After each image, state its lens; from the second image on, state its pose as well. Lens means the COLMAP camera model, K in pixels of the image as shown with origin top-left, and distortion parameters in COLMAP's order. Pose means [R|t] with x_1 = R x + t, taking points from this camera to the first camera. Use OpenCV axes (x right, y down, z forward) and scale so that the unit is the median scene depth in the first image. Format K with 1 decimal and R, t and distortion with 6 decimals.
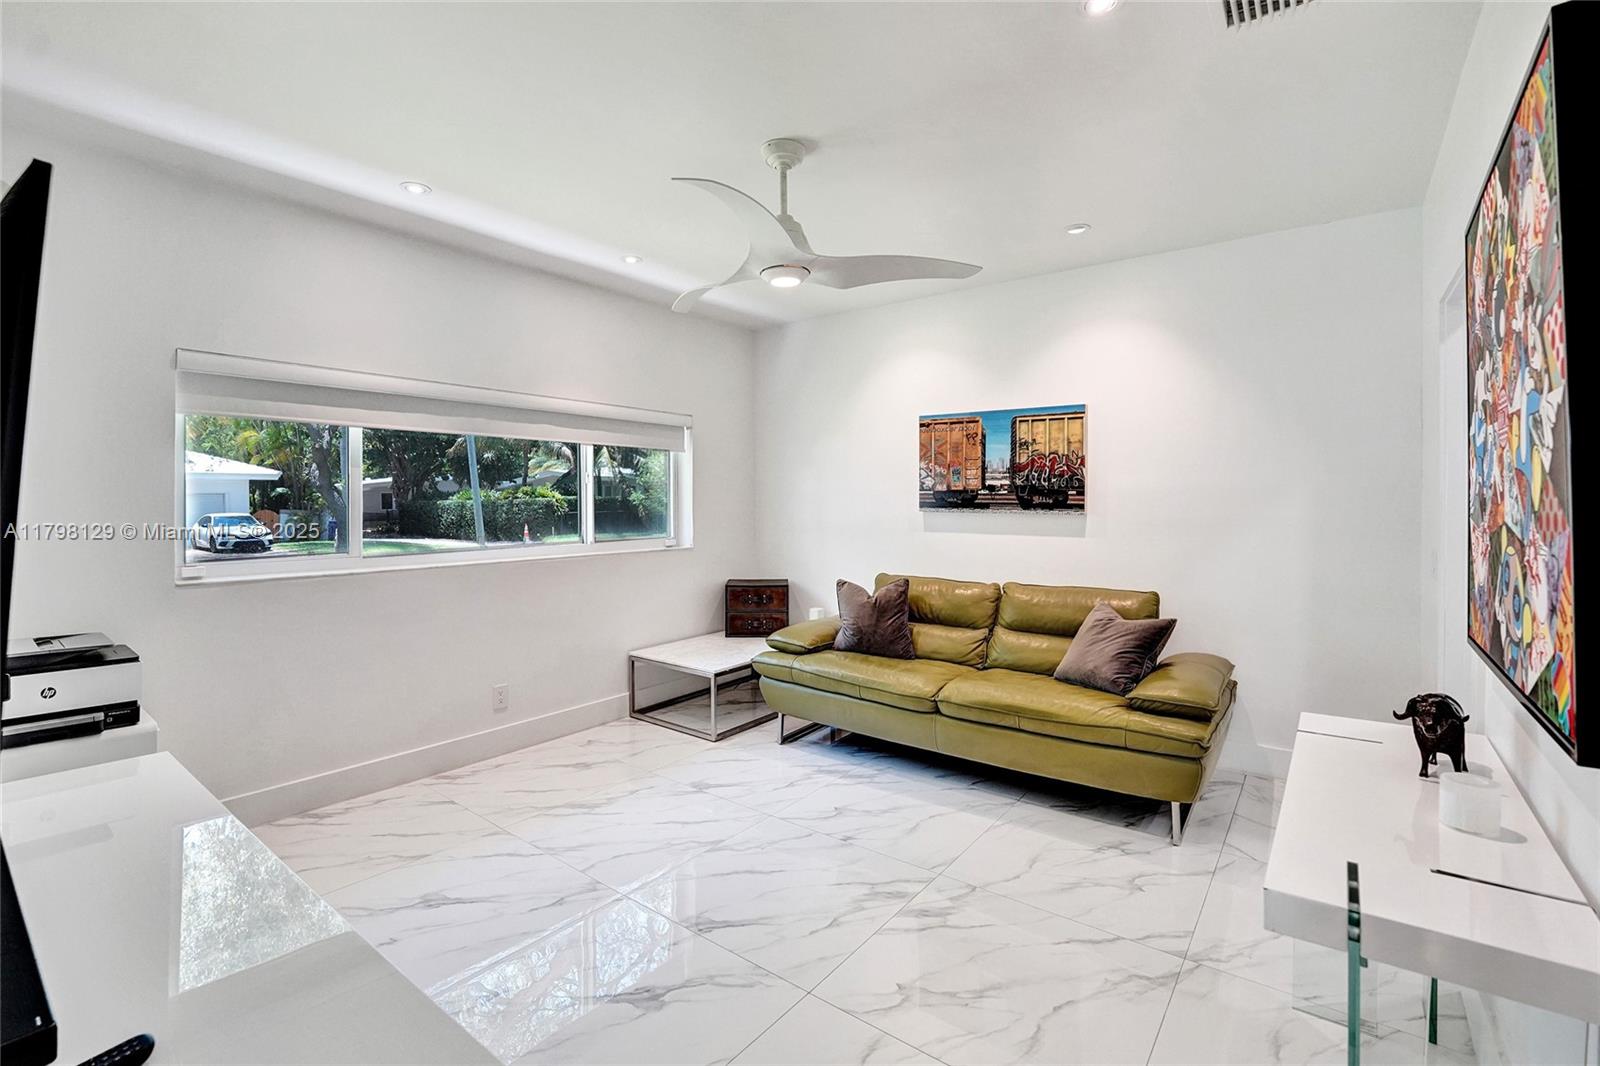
lens RADIAL K [[689.5, 0, 795.8], [0, 689.5, 512.5], [0, 0, 1]] dist [-0.031491, -0.000477]
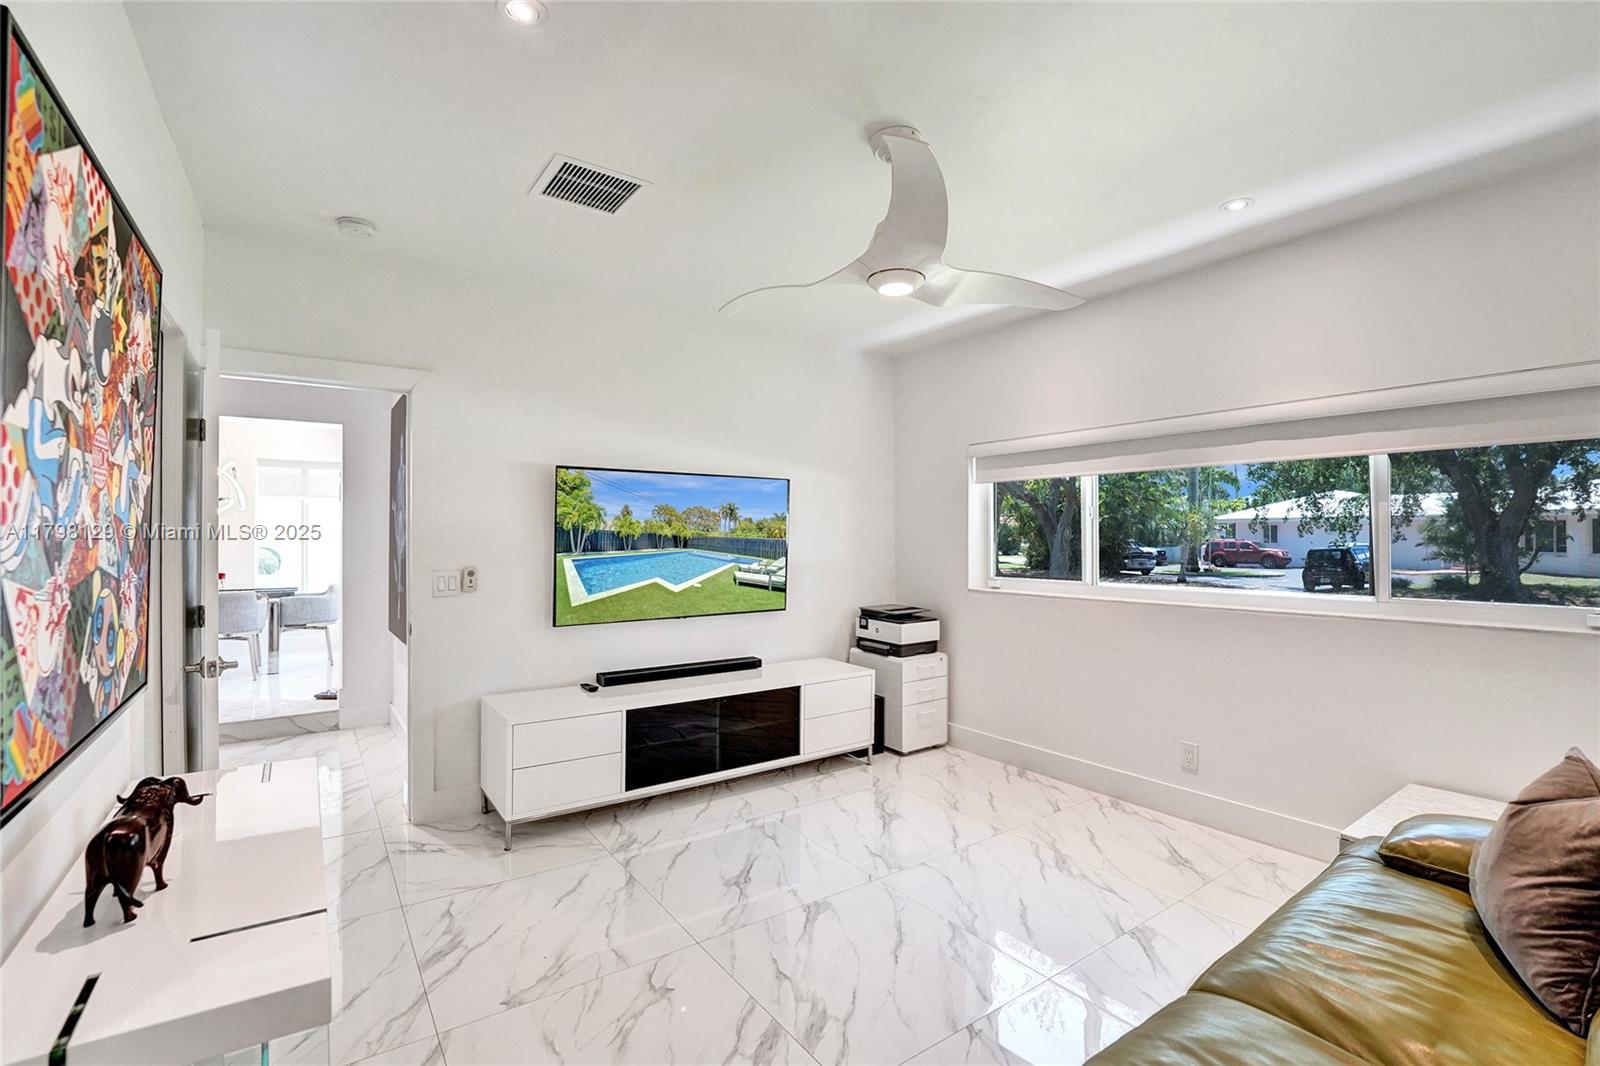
lens RADIAL K [[706.1, 0, 800.5], [0, 706.1, 543.6], [0, 0, 1]] dist [-0.022626, 0.000024]
pose [[-0.277532, 0.010465, -0.960659, 0.966023], [-0.013478, 0.999800, 0.014785, -0.025954], [0.960622, 0.017051, -0.277335, 1.246380]]
